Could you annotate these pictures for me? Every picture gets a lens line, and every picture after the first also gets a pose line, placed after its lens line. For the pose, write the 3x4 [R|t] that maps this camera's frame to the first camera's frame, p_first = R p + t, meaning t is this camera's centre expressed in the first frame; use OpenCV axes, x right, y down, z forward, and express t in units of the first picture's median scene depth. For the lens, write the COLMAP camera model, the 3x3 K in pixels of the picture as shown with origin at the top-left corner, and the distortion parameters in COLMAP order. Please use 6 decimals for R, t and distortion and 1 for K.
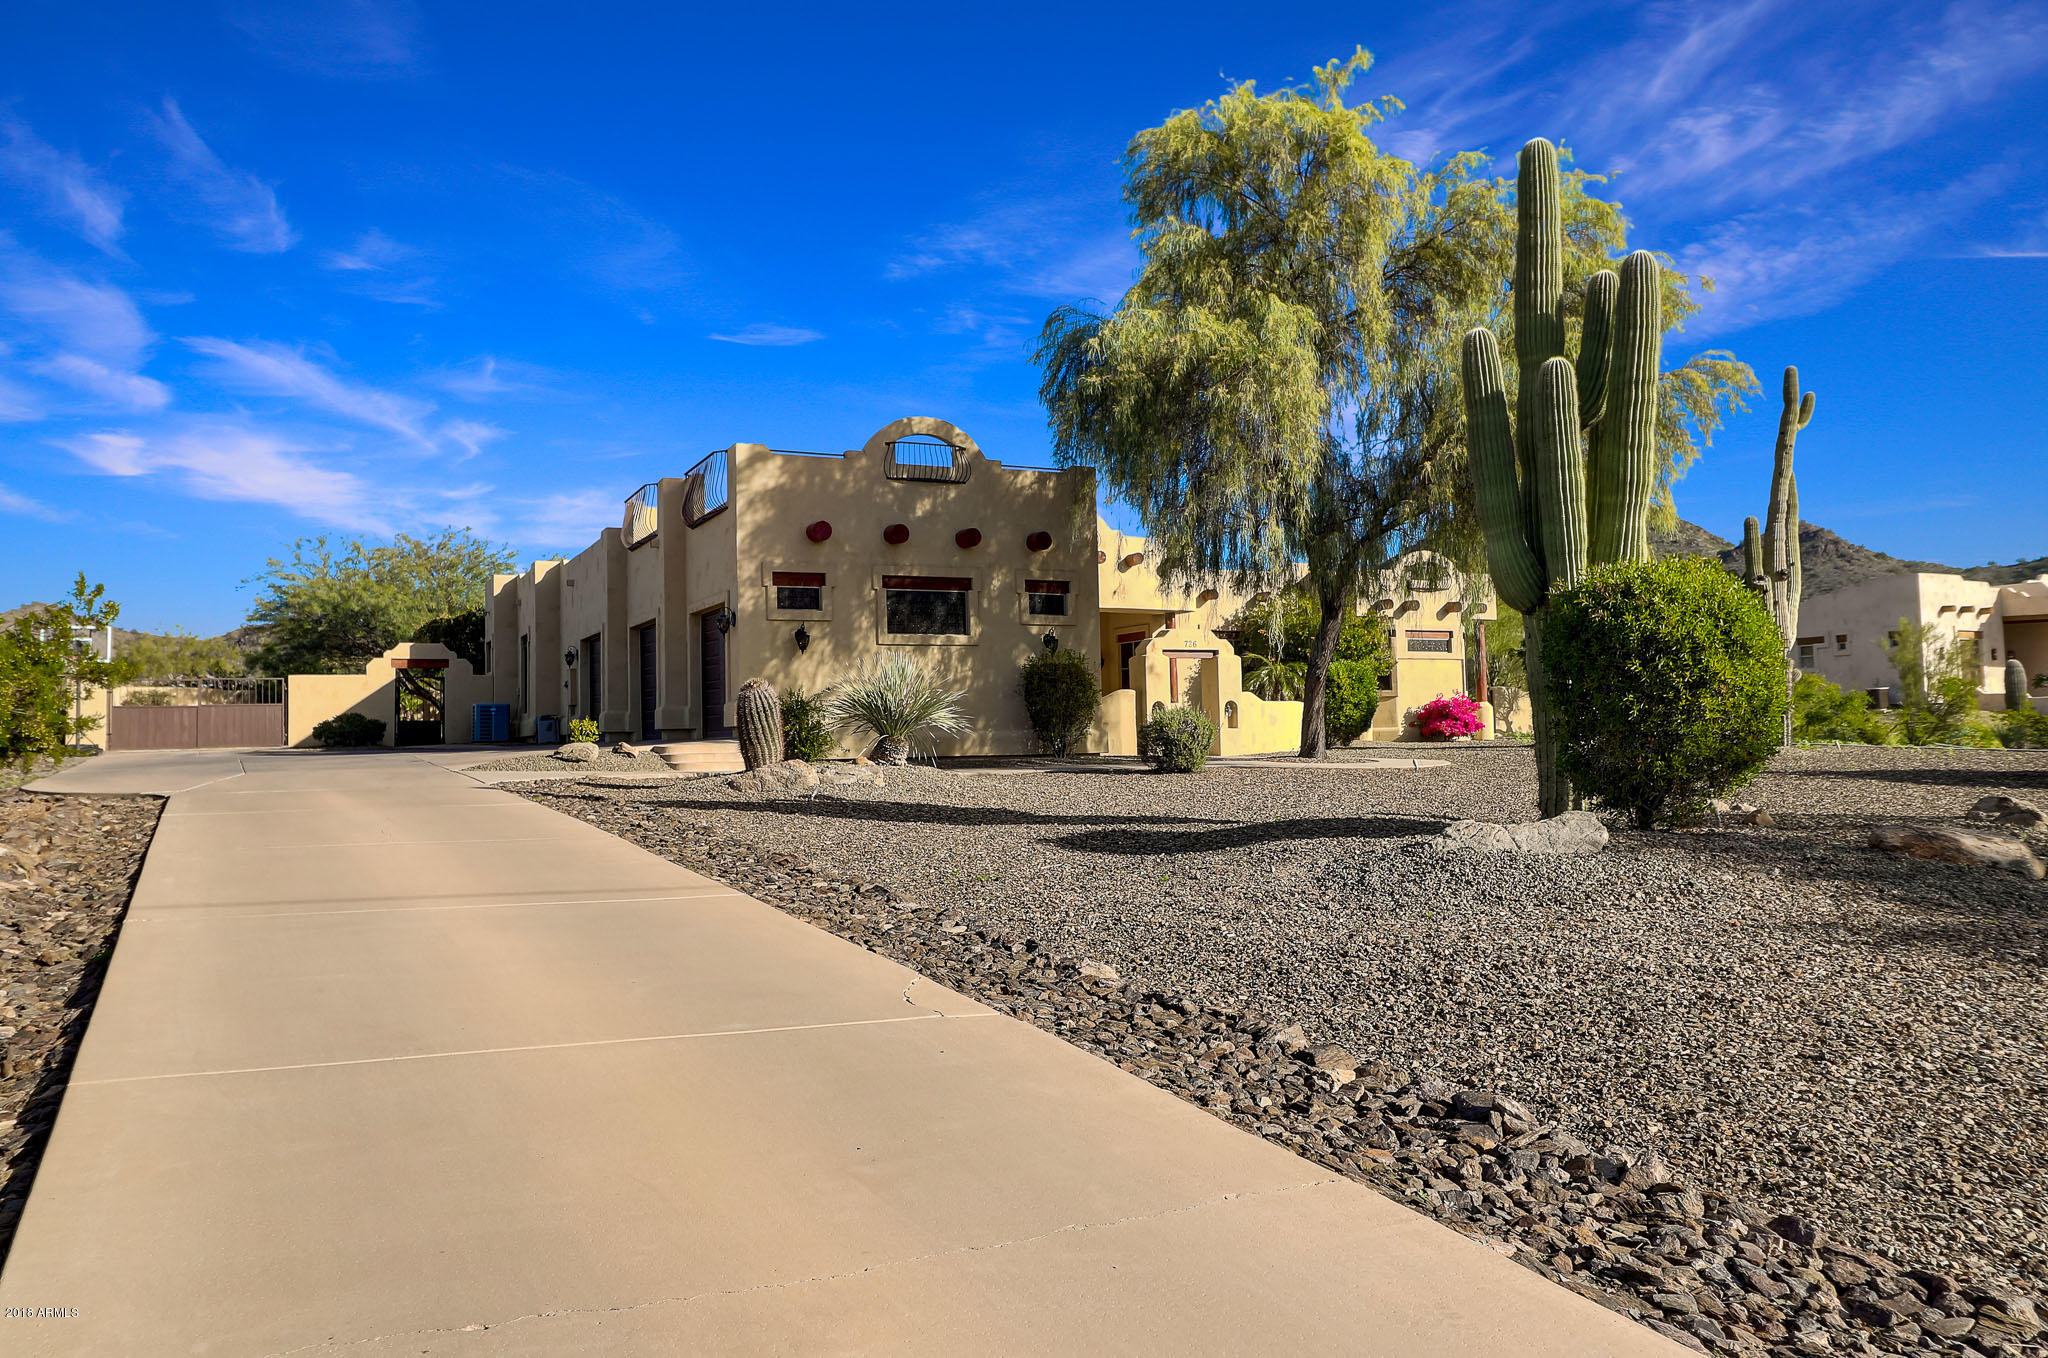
lens RADIAL K [[1275.6, 0, 1024.0], [0, 1275.6, 679.0], [0, 0, 1]] dist [0.022306, -0.020705]
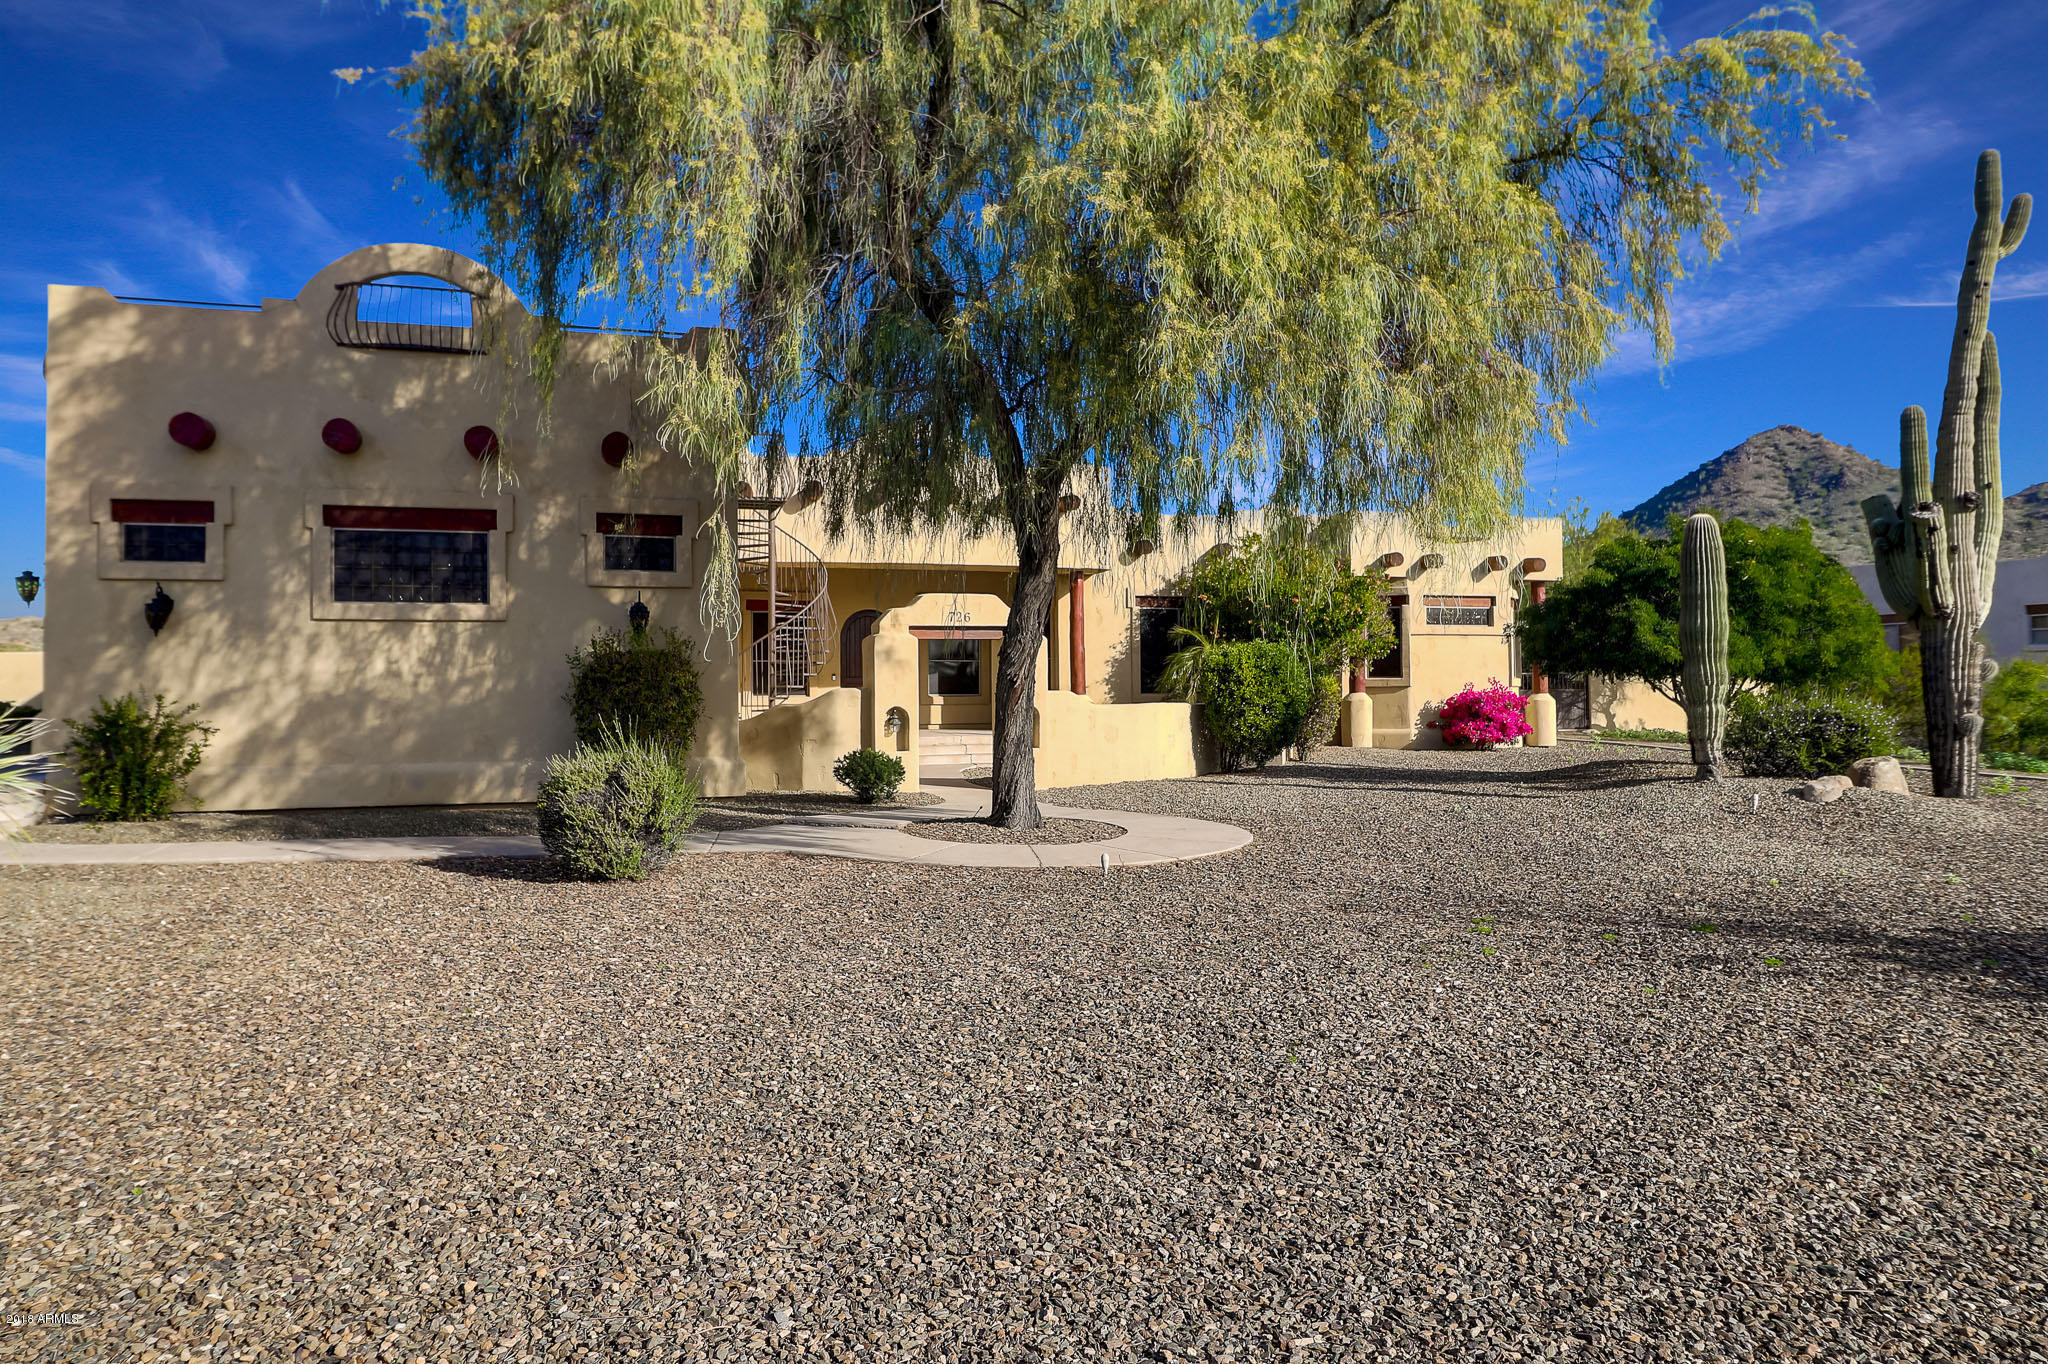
lens RADIAL K [[1275.6, 0, 1024.0], [0, 1275.6, 682.0], [0, 0, 1]] dist [0.022306, -0.020705]
pose [[0.991358, 0.007197, -0.130987, 0.290438], [-0.003373, 0.999562, 0.029389, -0.016455], [0.131141, -0.028693, 0.990948, 0.428825]]
